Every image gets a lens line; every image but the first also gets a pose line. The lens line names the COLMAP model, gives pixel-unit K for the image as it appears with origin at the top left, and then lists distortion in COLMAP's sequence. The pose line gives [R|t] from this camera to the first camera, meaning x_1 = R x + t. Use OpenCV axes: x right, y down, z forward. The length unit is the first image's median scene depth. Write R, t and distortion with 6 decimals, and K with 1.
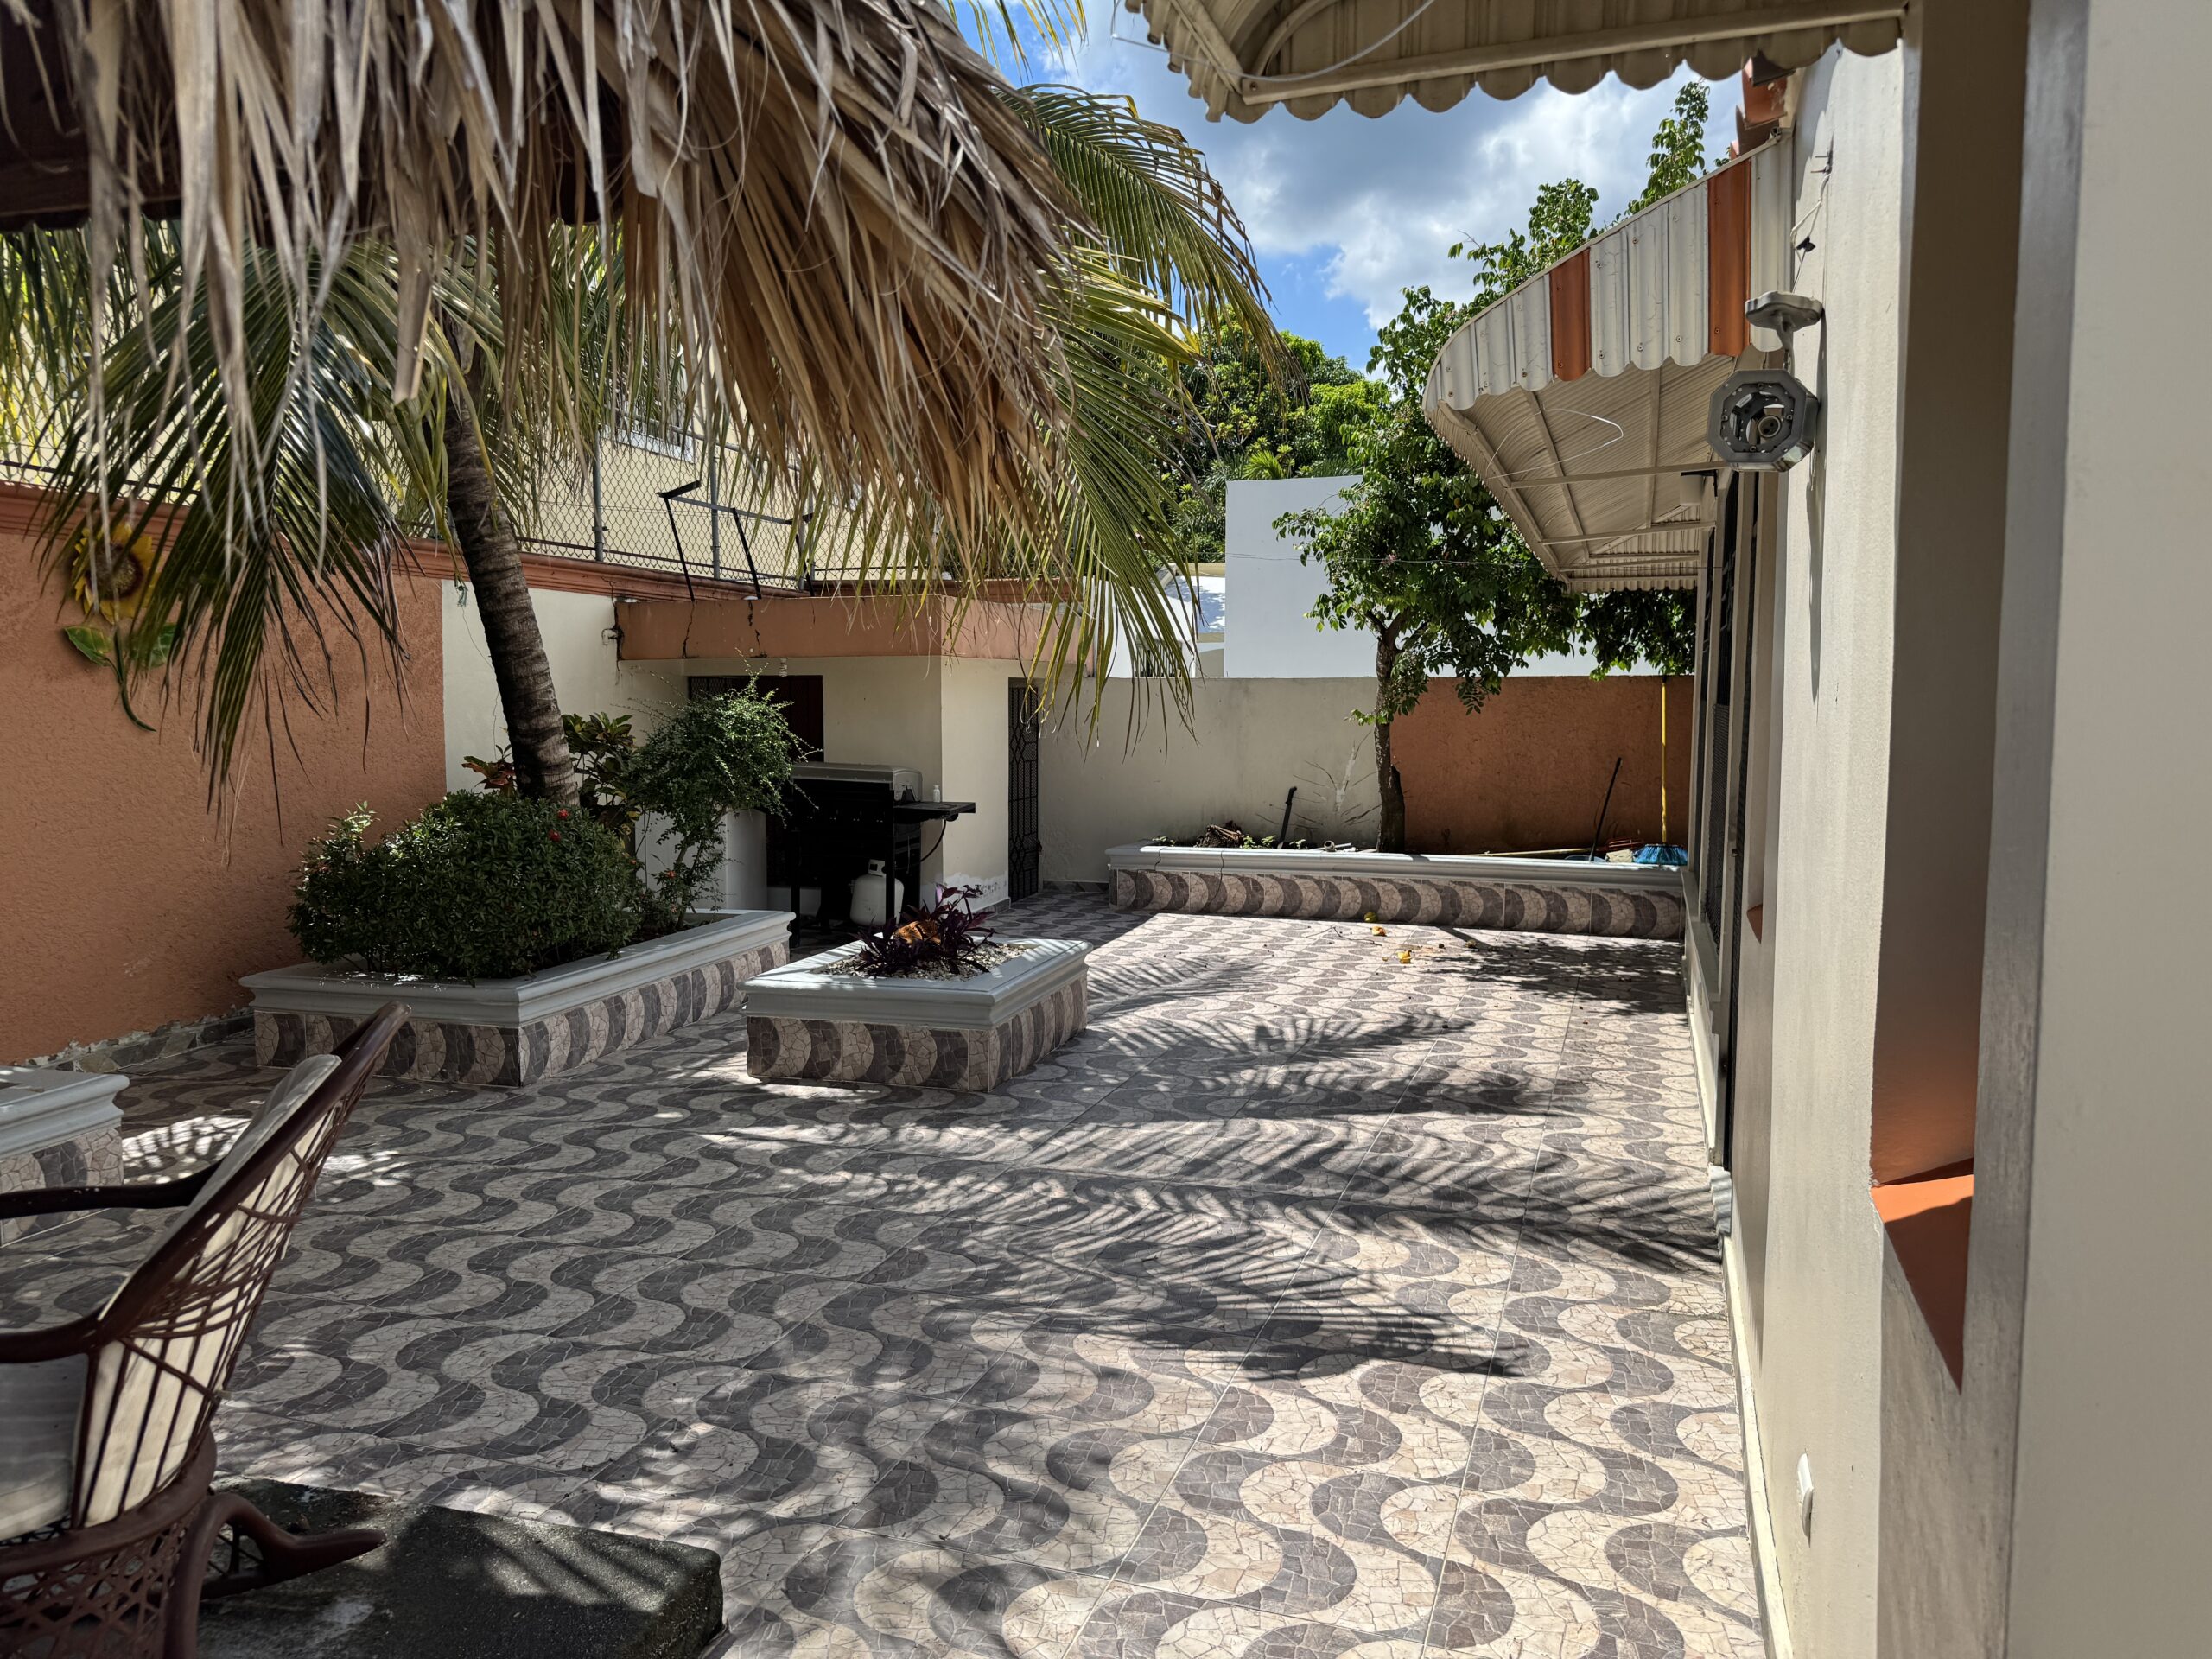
lens RADIAL K [[1539.5, 0, 1113.7], [0, 1539.5, 826.7], [0, 0, 1]] dist [0.086797, -0.109070]
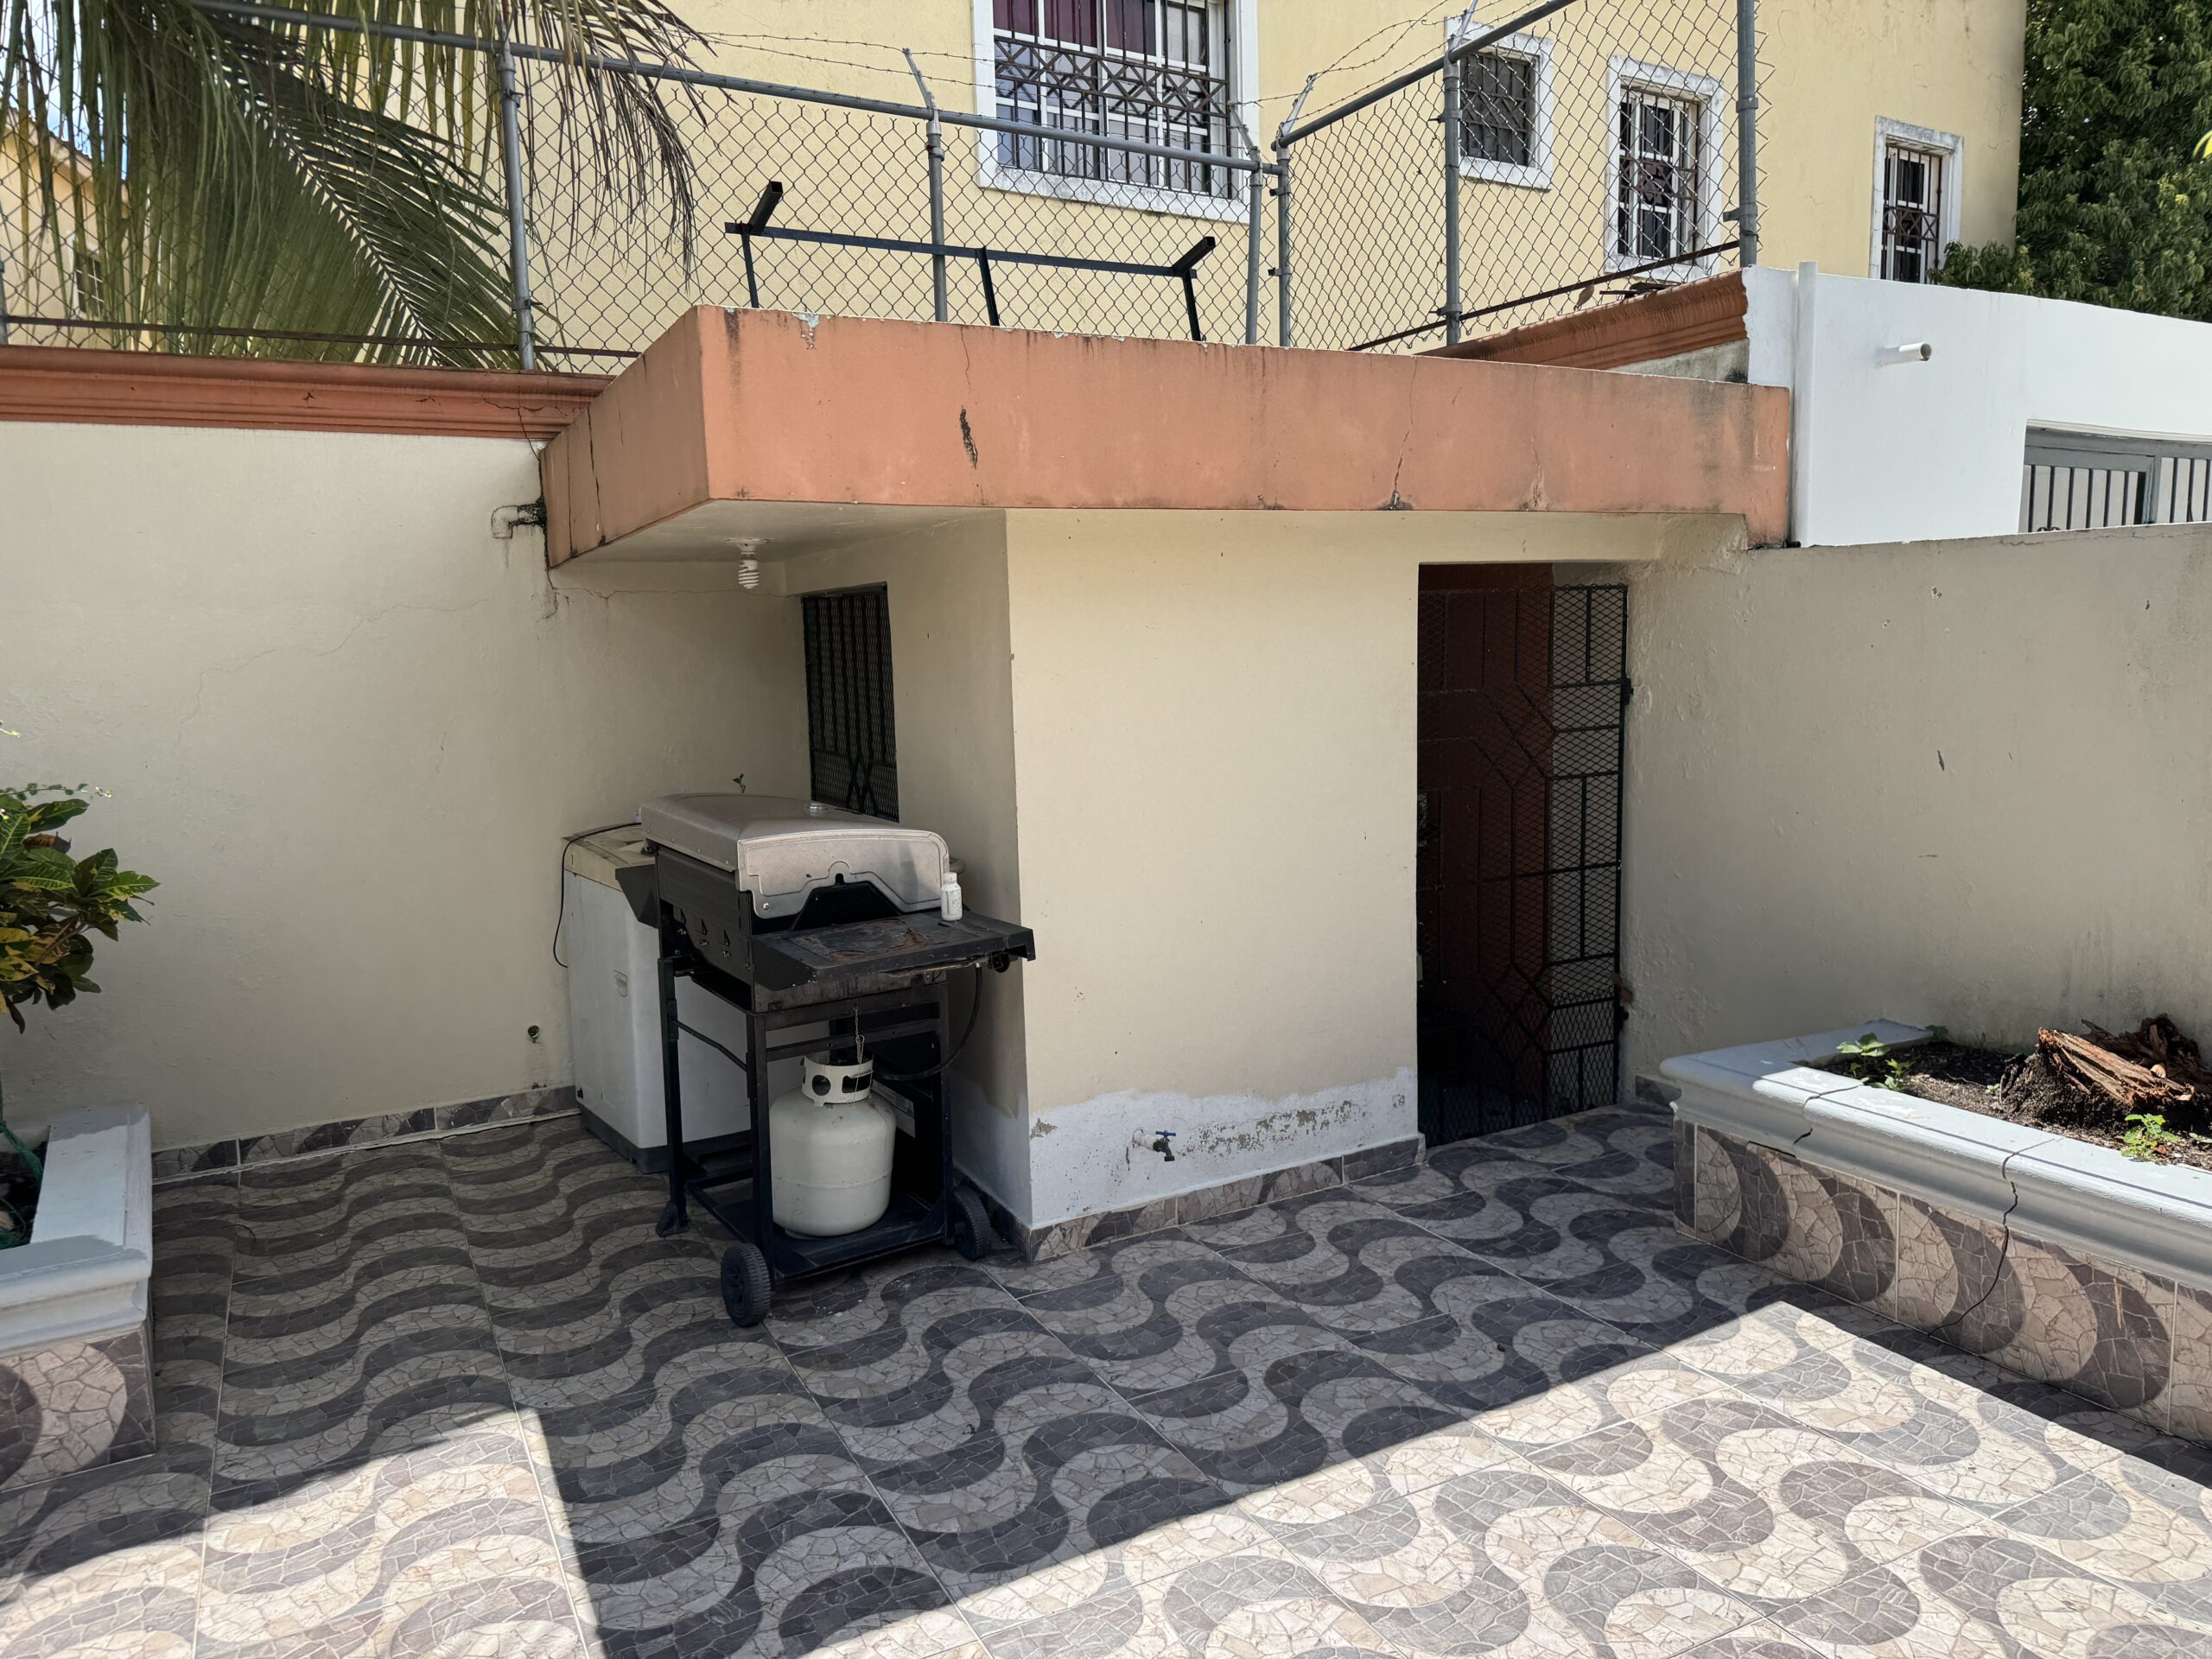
lens RADIAL K [[1551.9, 0, 1086.2], [0, 1551.9, 829.6], [0, 0, 1]] dist [0.126945, -0.183088]
pose [[0.740528, 0.067003, -0.668677, 0.141227], [-0.028346, 0.997246, 0.068535, -0.060968], [0.671428, -0.031798, 0.740387, 0.709251]]
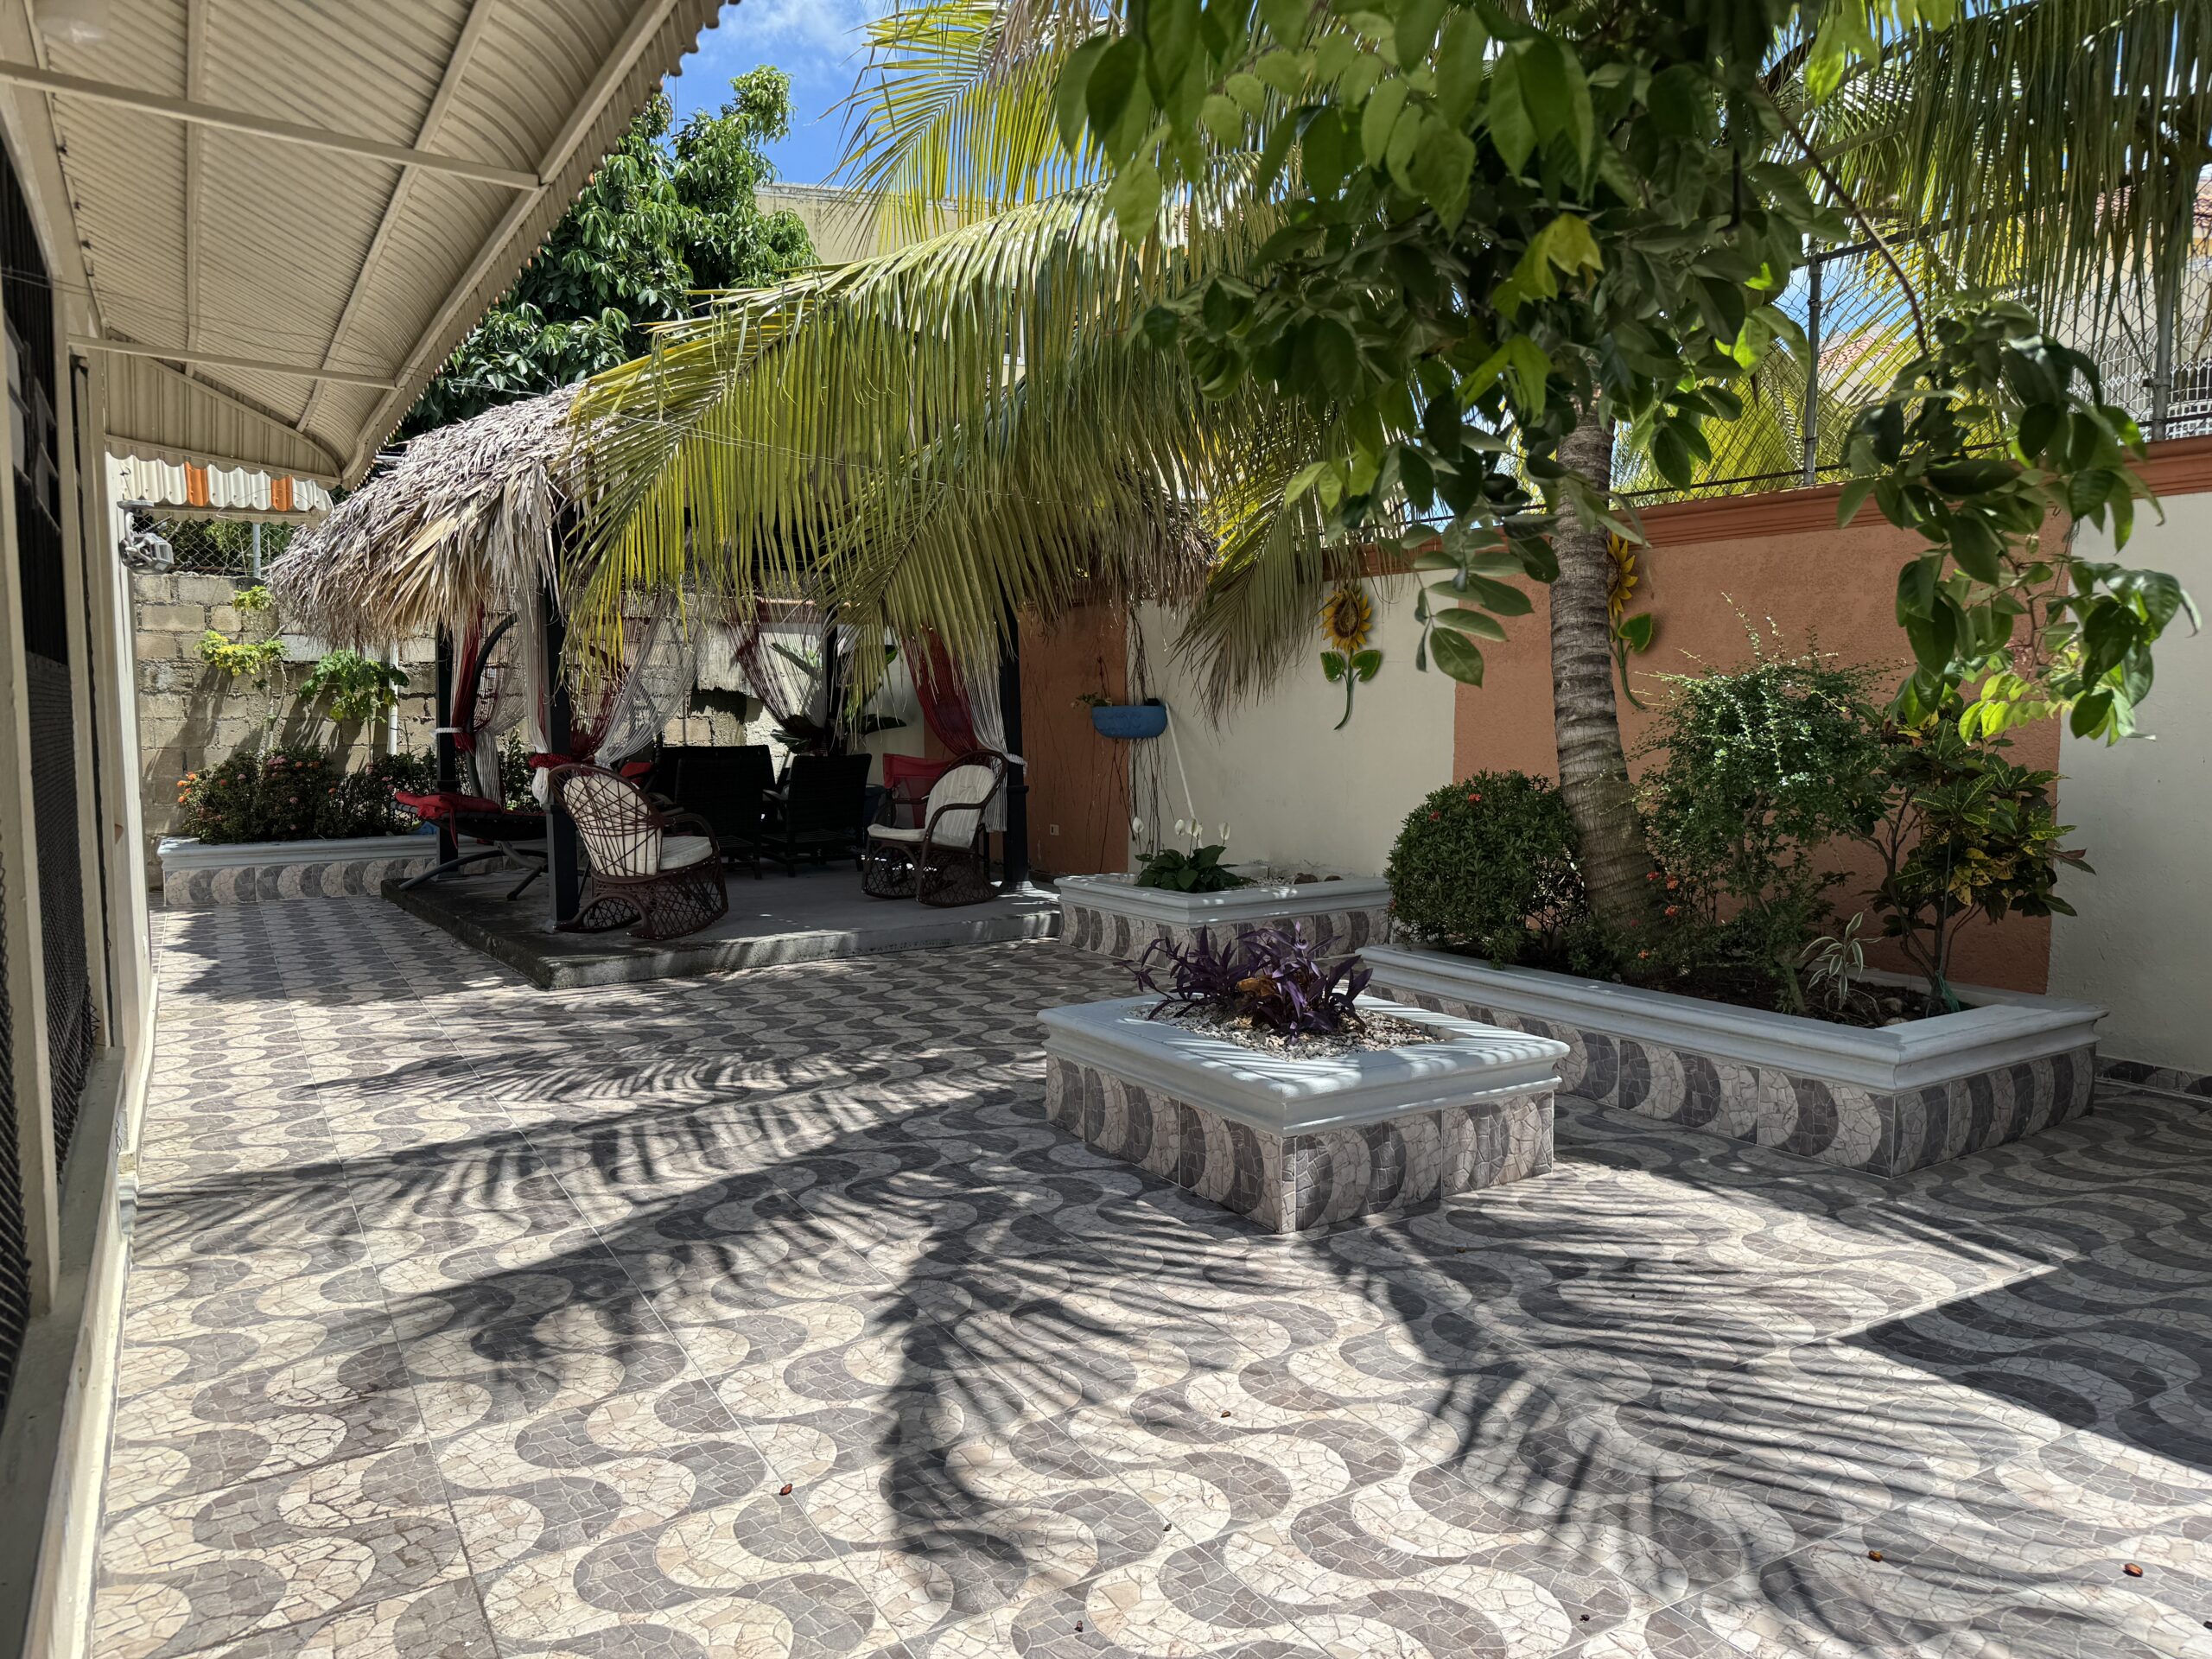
lens RADIAL K [[1539.5, 0, 1113.7], [0, 1539.5, 826.7], [0, 0, 1]] dist [0.086797, -0.109070]
pose [[-0.627030, 0.061802, -0.776540, 0.348034], [-0.061670, 0.989781, 0.128569, -0.066621], [0.776551, 0.128506, -0.616811, 0.940264]]
